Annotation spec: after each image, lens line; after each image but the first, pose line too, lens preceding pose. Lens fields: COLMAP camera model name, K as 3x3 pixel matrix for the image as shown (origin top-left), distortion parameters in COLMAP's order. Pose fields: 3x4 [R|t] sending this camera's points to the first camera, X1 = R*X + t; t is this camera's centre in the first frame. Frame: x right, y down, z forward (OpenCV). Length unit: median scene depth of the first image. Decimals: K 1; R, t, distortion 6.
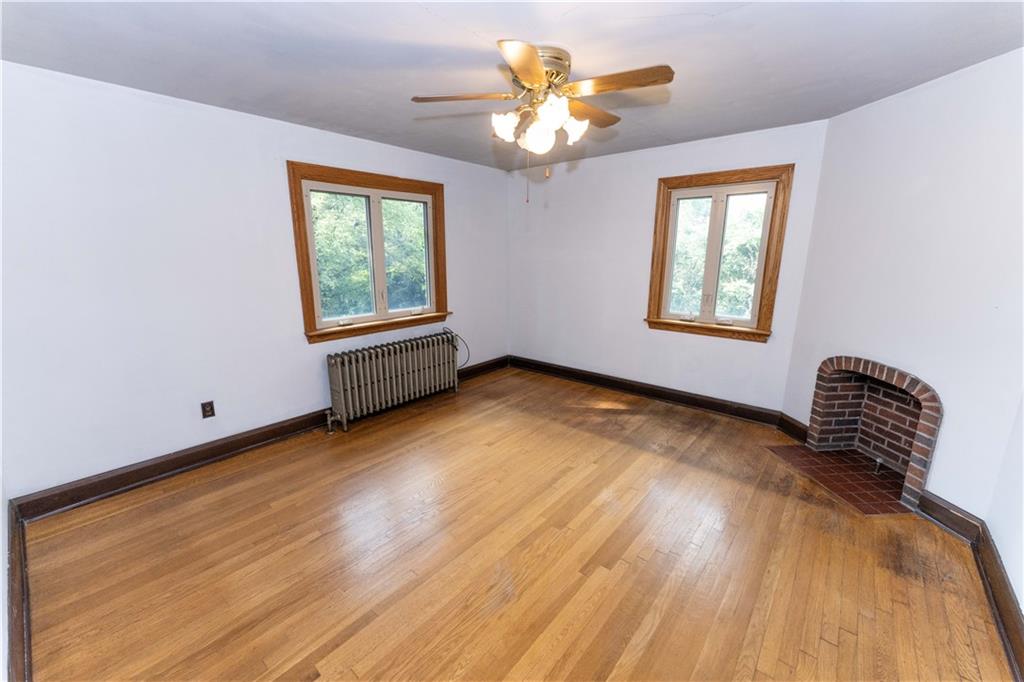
lens RADIAL K [[409.9, 0, 511.0], [0, 409.9, 343.2], [0, 0, 1]] dist [-0.000254, -0.000041]
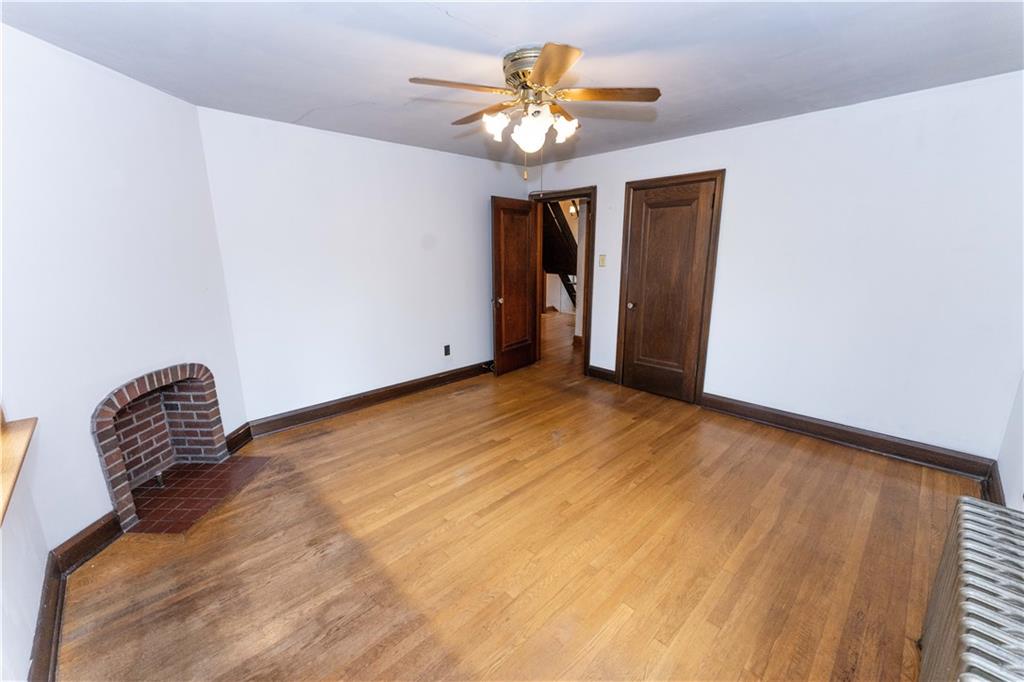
lens RADIAL K [[409.9, 0, 511.7], [0, 409.9, 341.2], [0, 0, 1]] dist [-0.000254, -0.000041]
pose [[-0.995403, -0.015844, 0.094453, 0.010819], [0.027295, 0.898390, 0.438349, -0.375922], [-0.091801, 0.438912, -0.893828, 1.637259]]
